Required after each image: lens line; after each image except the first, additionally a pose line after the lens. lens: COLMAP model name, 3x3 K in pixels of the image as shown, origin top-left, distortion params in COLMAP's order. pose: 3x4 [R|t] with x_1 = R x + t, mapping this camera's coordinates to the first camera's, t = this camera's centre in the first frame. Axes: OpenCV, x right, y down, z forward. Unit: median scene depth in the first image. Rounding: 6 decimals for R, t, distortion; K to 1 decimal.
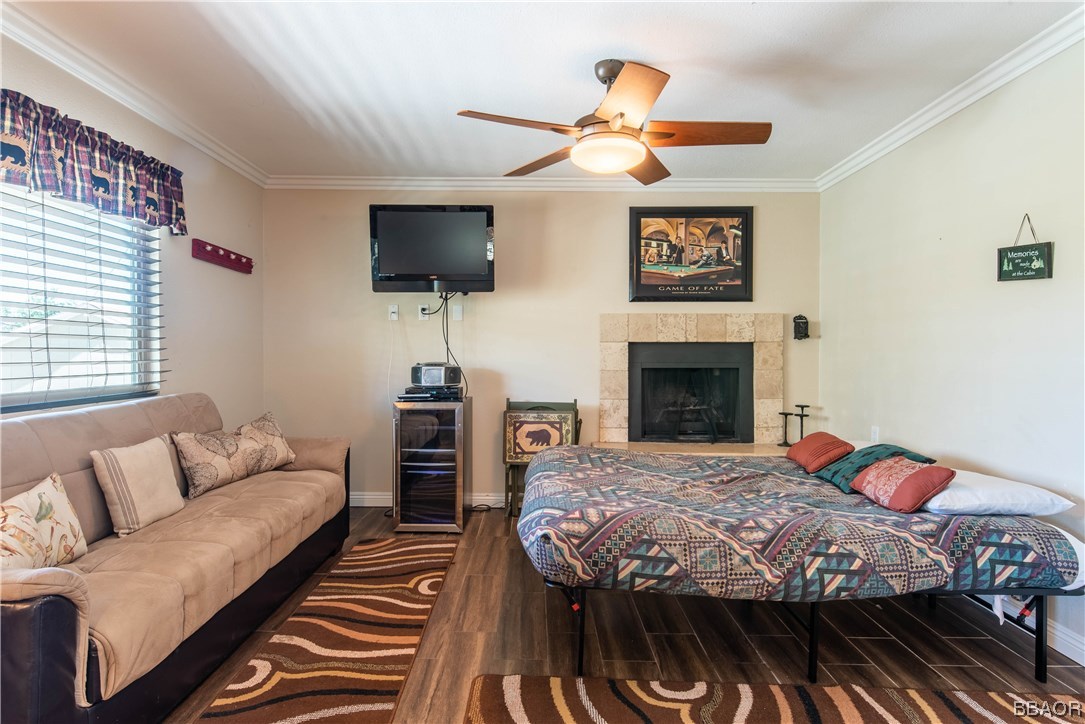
lens RADIAL K [[557.7, 0, 541.2], [0, 557.7, 359.7], [0, 0, 1]] dist [0.000267, -0.004386]
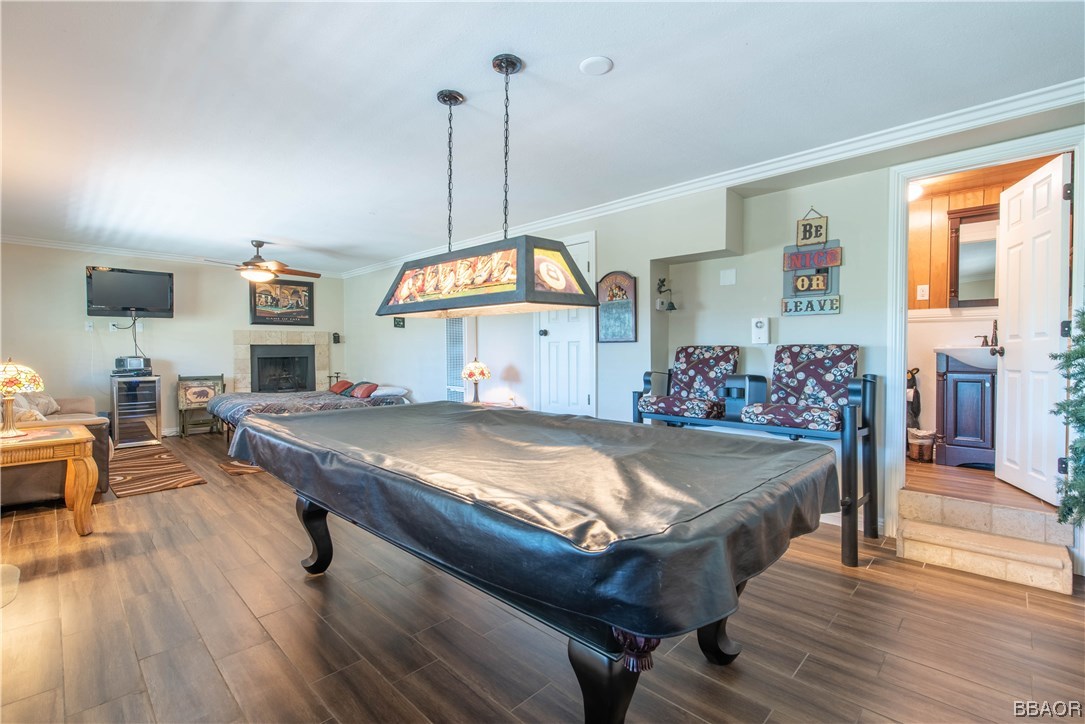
lens RADIAL K [[480.9, 0, 541.6], [0, 480.9, 361.2], [0, 0, 1]] dist [0.000470, 0.000122]
pose [[0.690444, -0.022645, 0.723032, -0.371897], [0.009383, 0.999706, 0.022351, -0.000557], [-0.723325, -0.008648, 0.690453, -0.950320]]
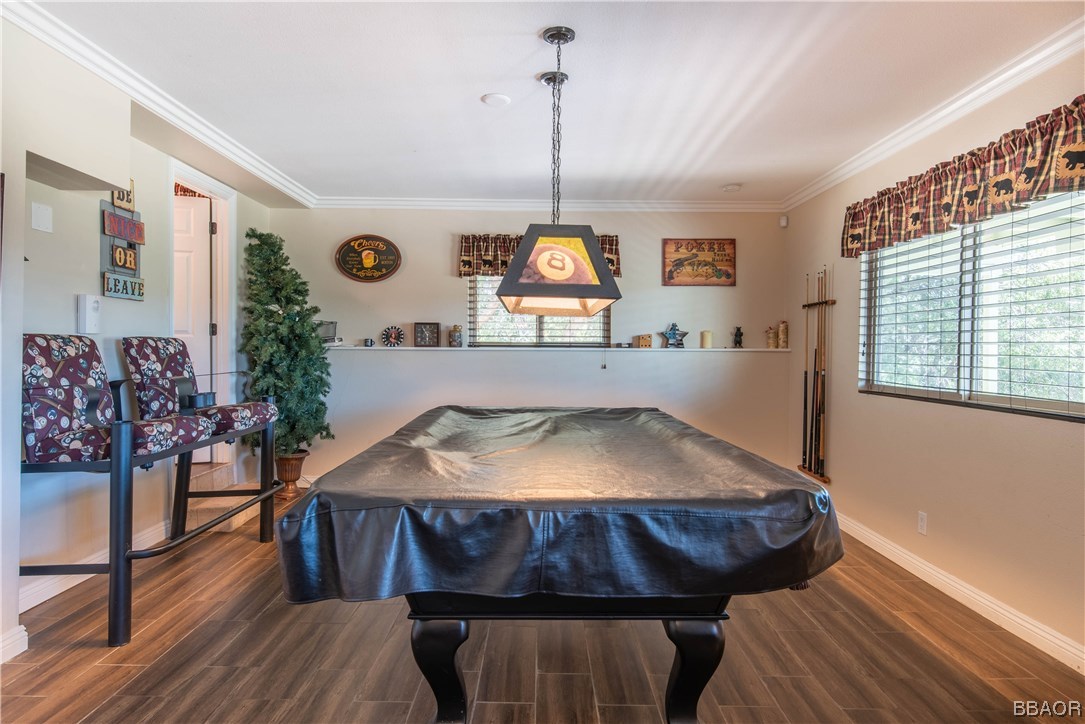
lens RADIAL K [[650.0, 0, 543.0], [0, 650.0, 351.9], [0, 0, 1]] dist [-0.001091, -0.003571]
pose [[-0.999882, -0.013806, -0.006683, 0.982982], [-0.013867, 0.999862, 0.009136, -0.005577], [0.006555, 0.009227, -0.999936, 3.233092]]
